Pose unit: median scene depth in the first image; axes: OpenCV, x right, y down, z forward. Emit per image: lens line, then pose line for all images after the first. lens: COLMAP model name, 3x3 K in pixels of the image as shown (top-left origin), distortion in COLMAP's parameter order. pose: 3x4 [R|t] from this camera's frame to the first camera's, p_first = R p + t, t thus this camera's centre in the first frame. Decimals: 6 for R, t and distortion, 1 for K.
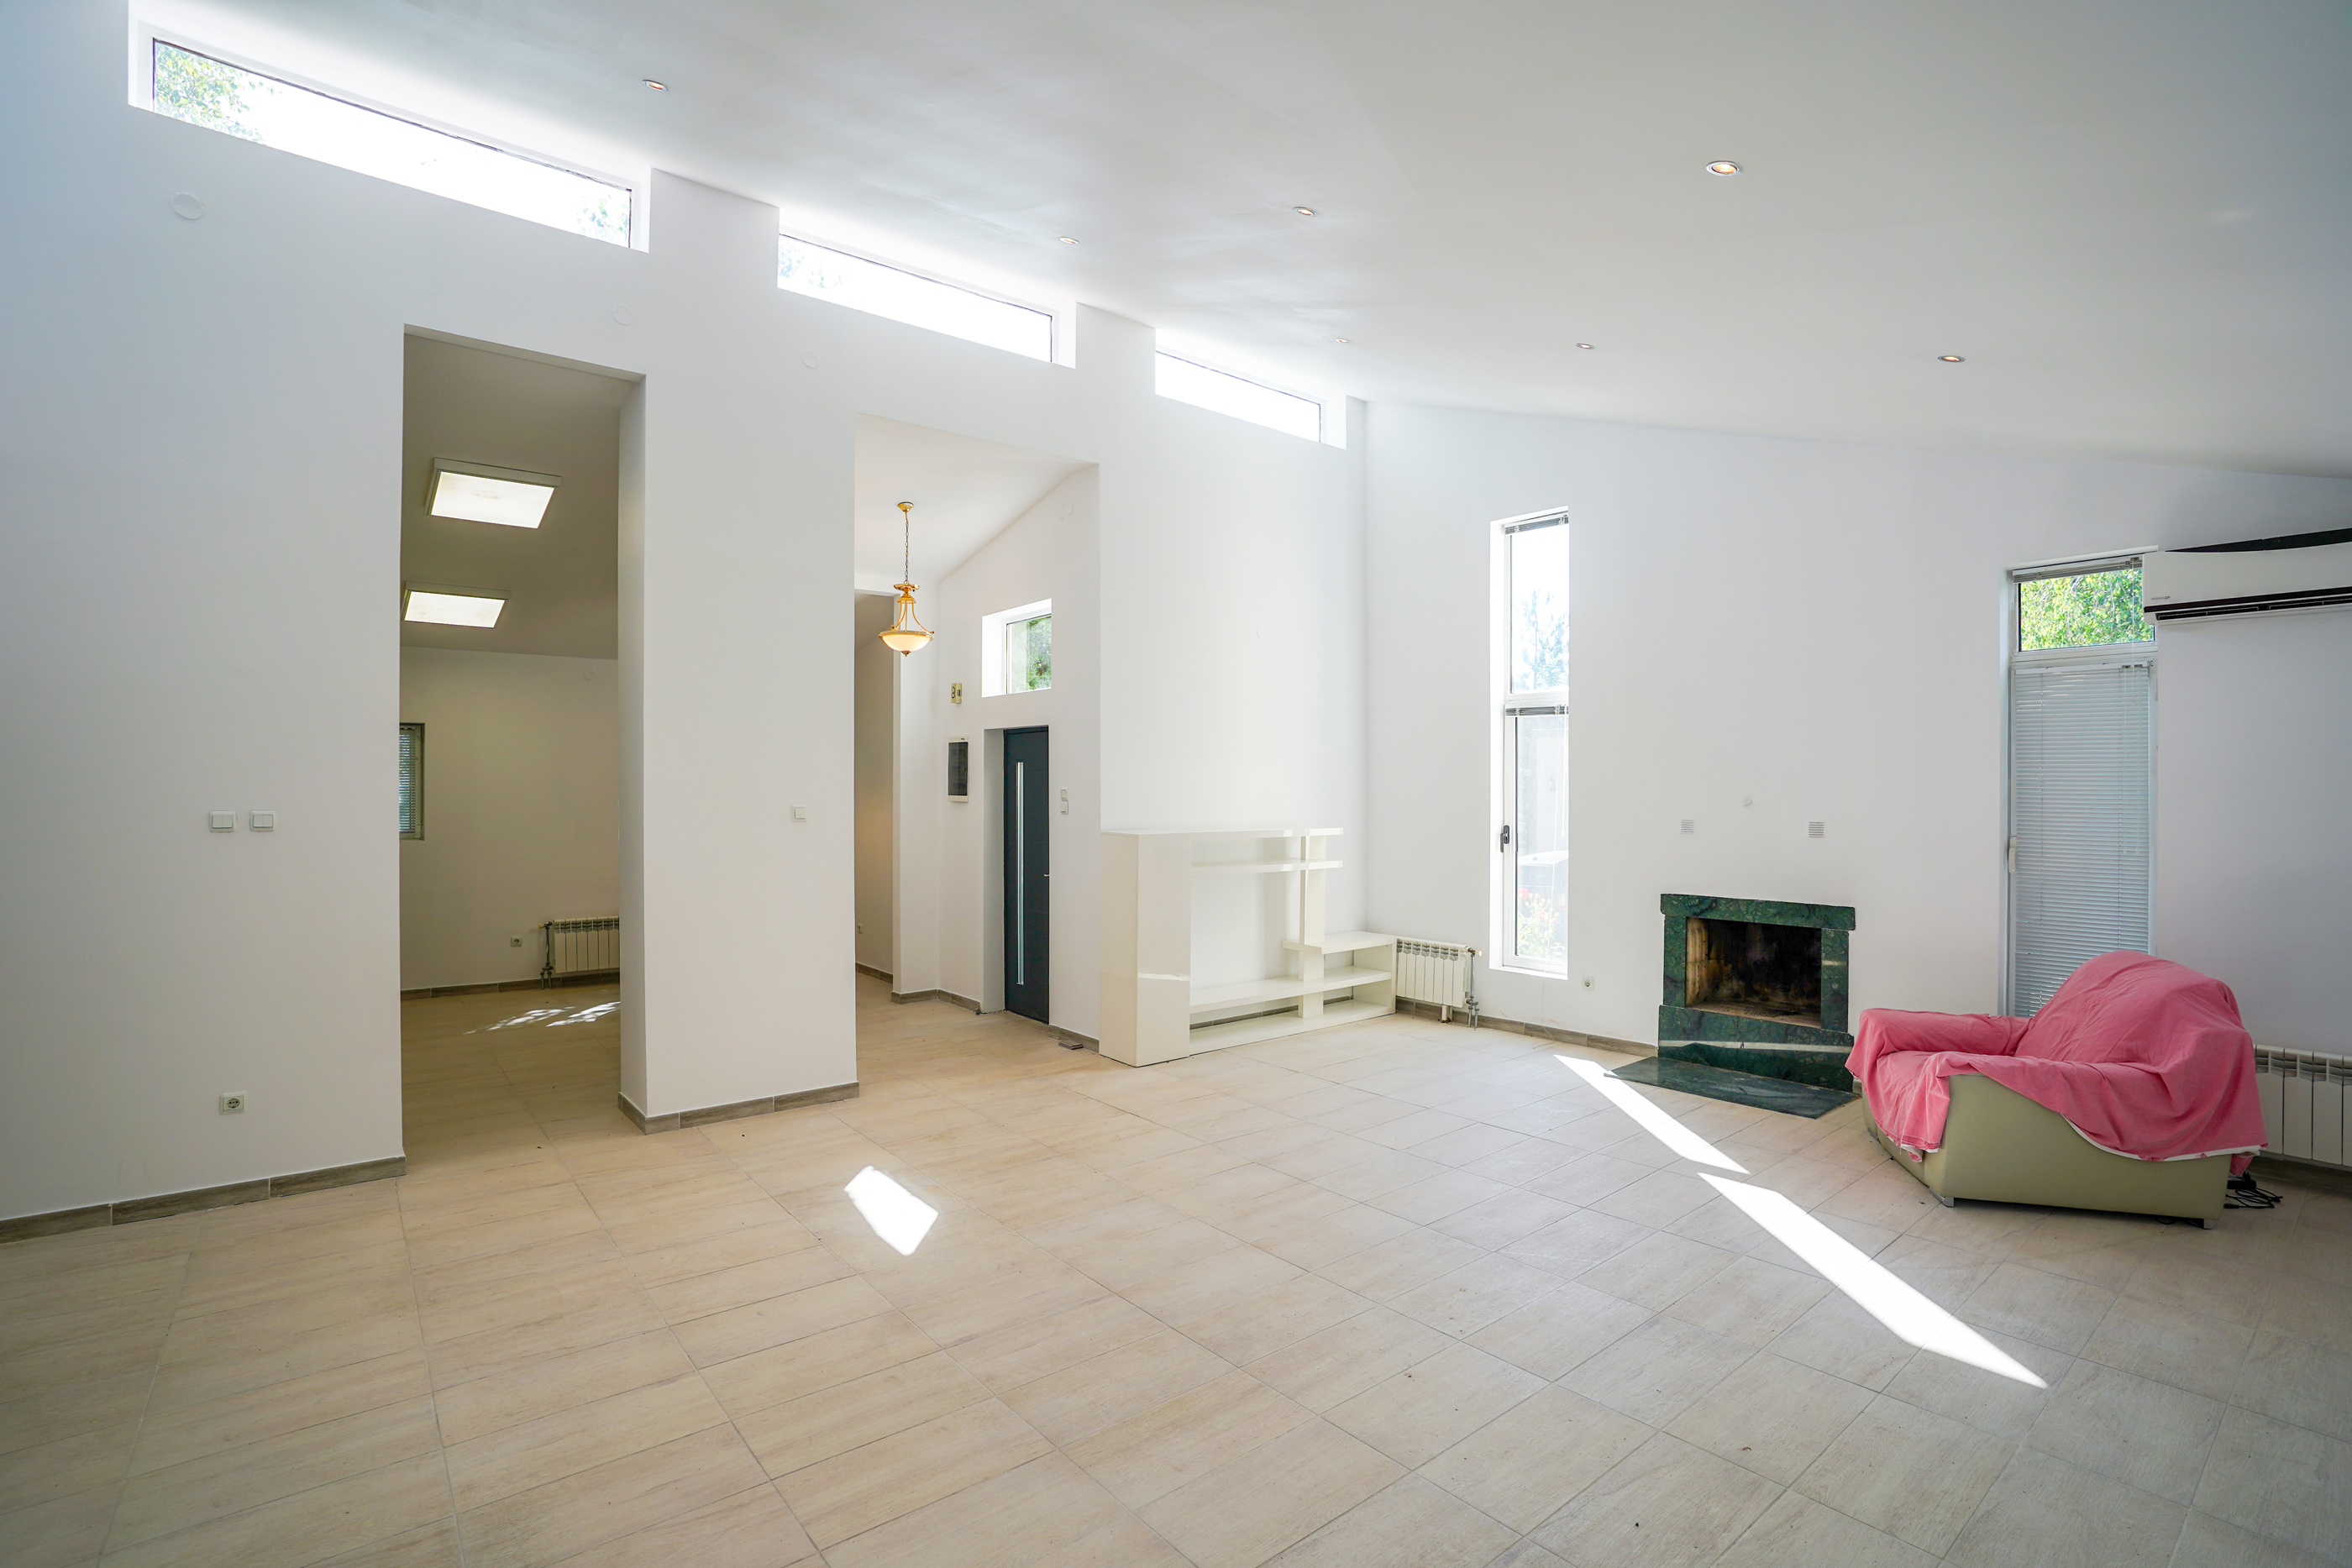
lens RADIAL K [[1080.2, 0, 1159.7], [0, 1080.2, 789.1], [0, 0, 1]] dist [-0.058669, 0.017563]
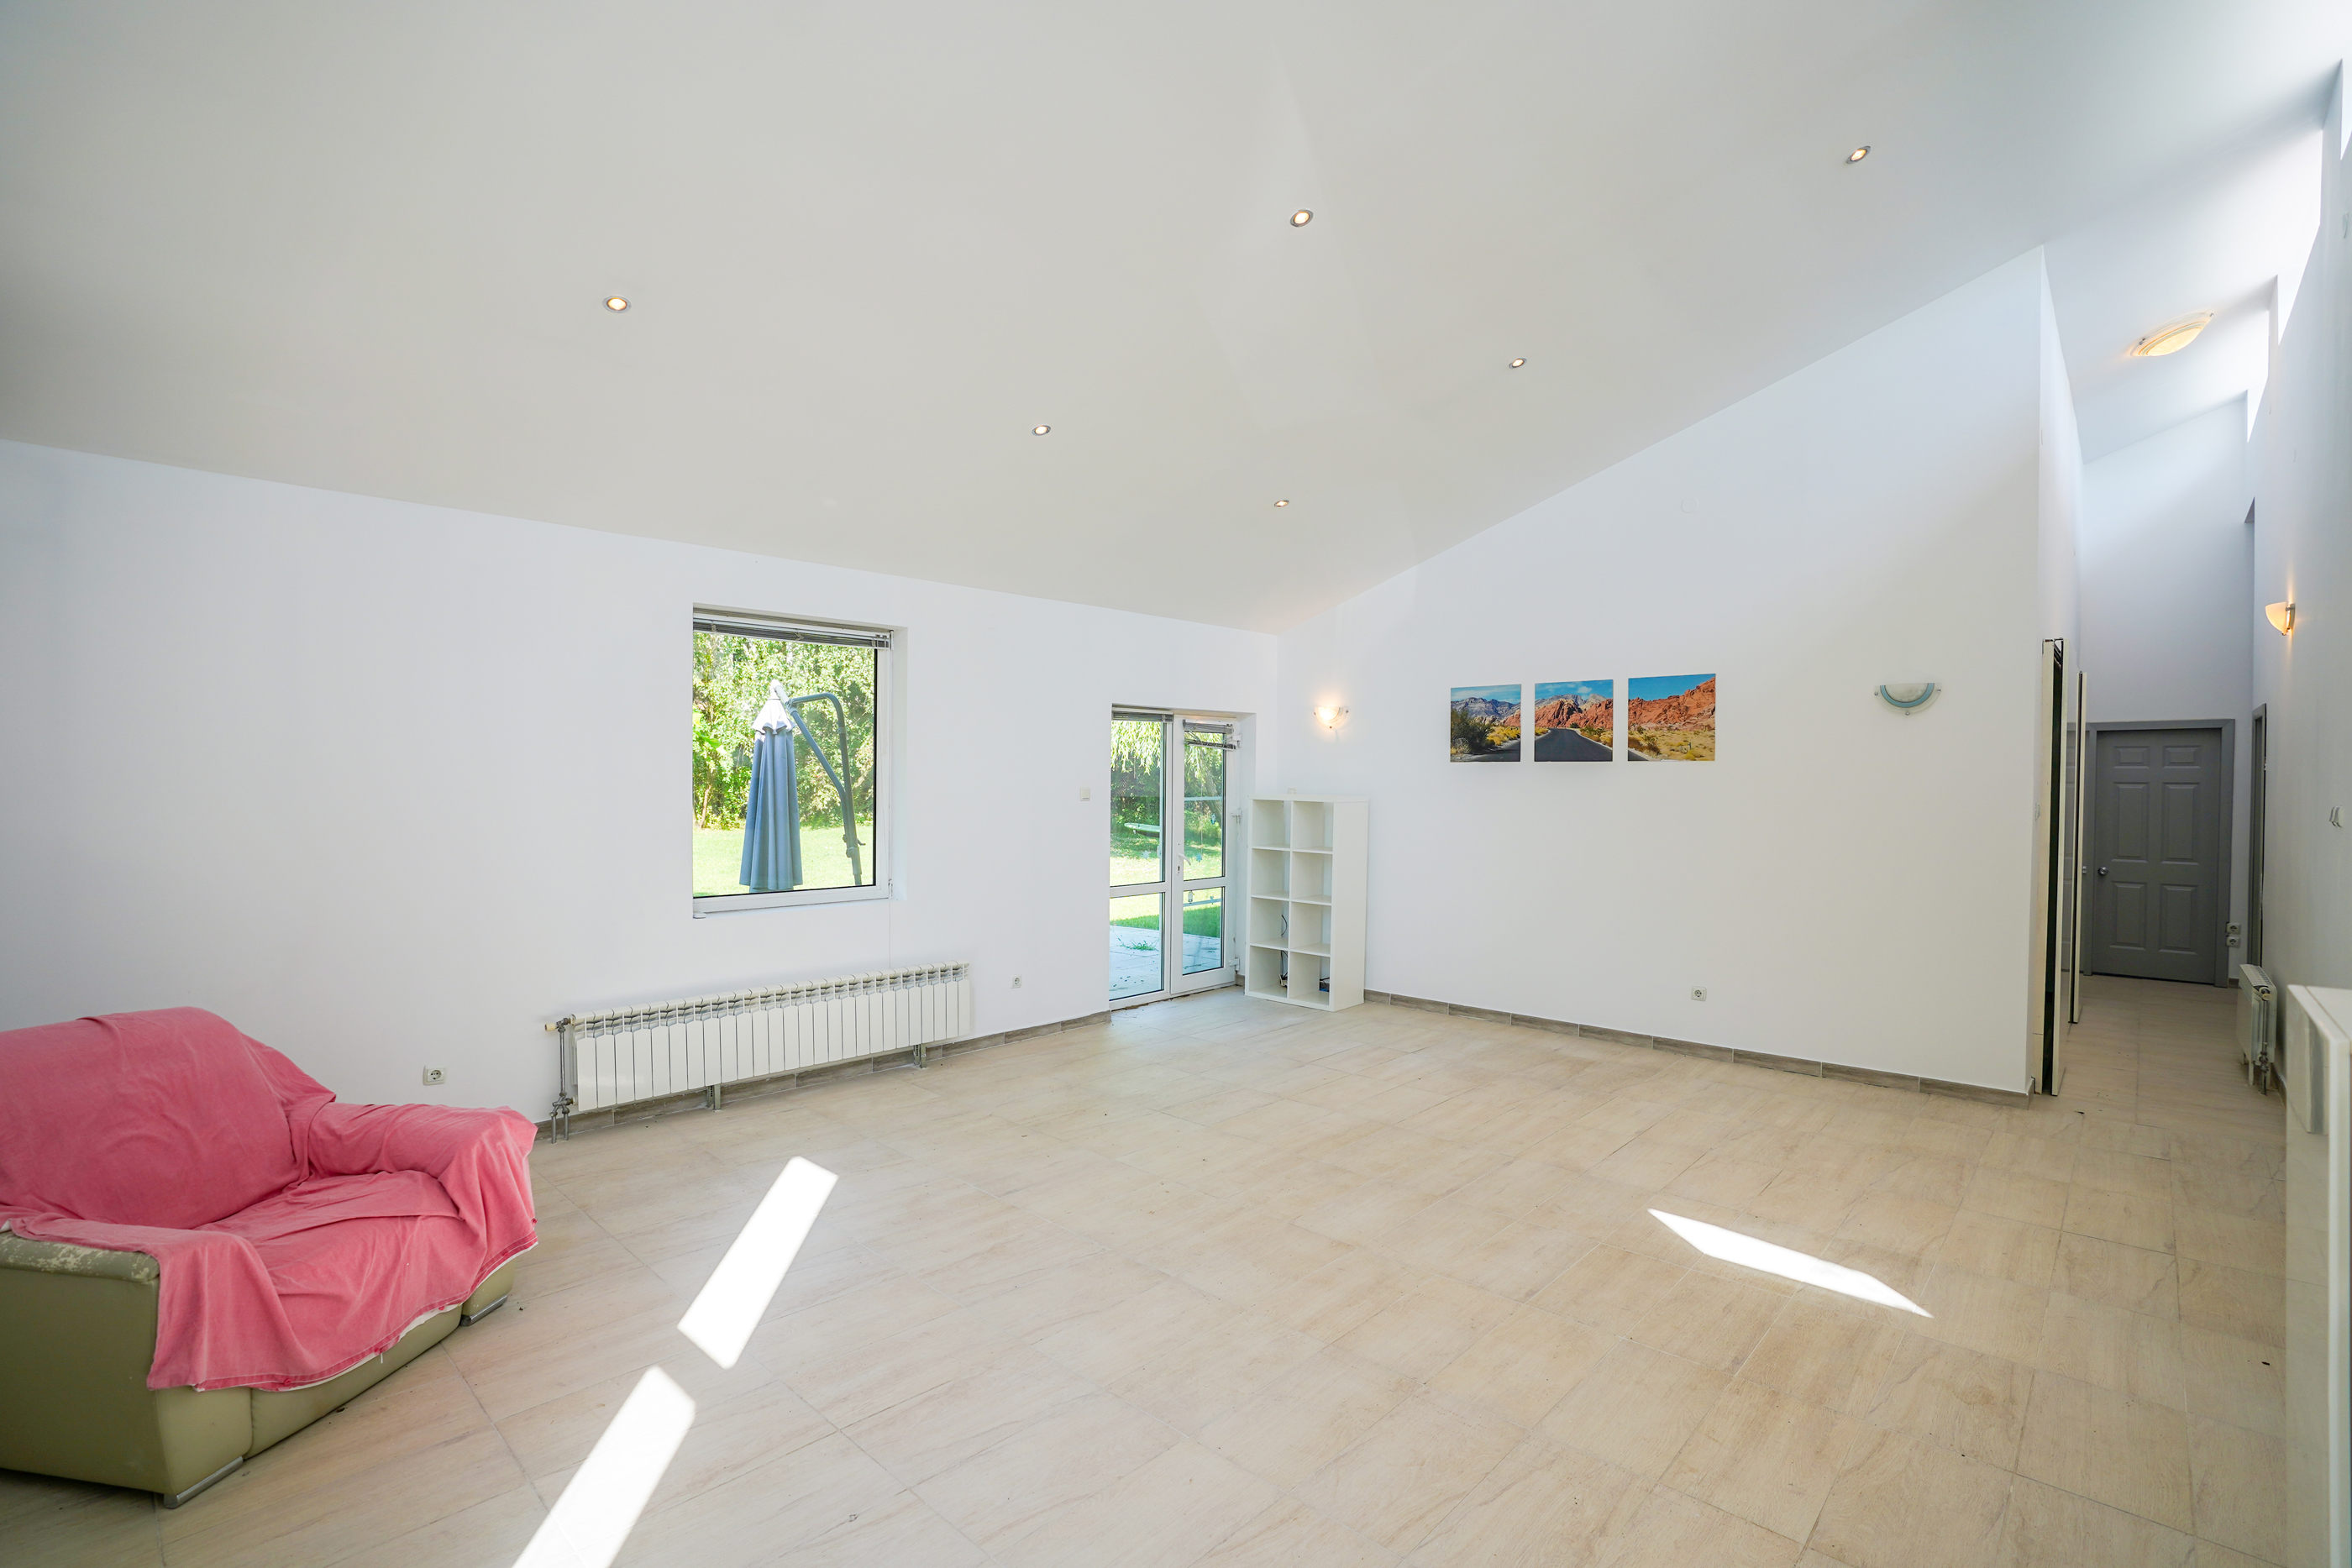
lens RADIAL K [[1080.2, 0, 1163.1], [0, 1080.2, 781.4], [0, 0, 1]] dist [-0.058669, 0.017563]
pose [[-0.989655, -0.007341, -0.143280, 0.326009], [-0.007534, 0.999971, 0.000805, 0.004905], [0.143270, 0.001876, -0.989682, 1.582642]]
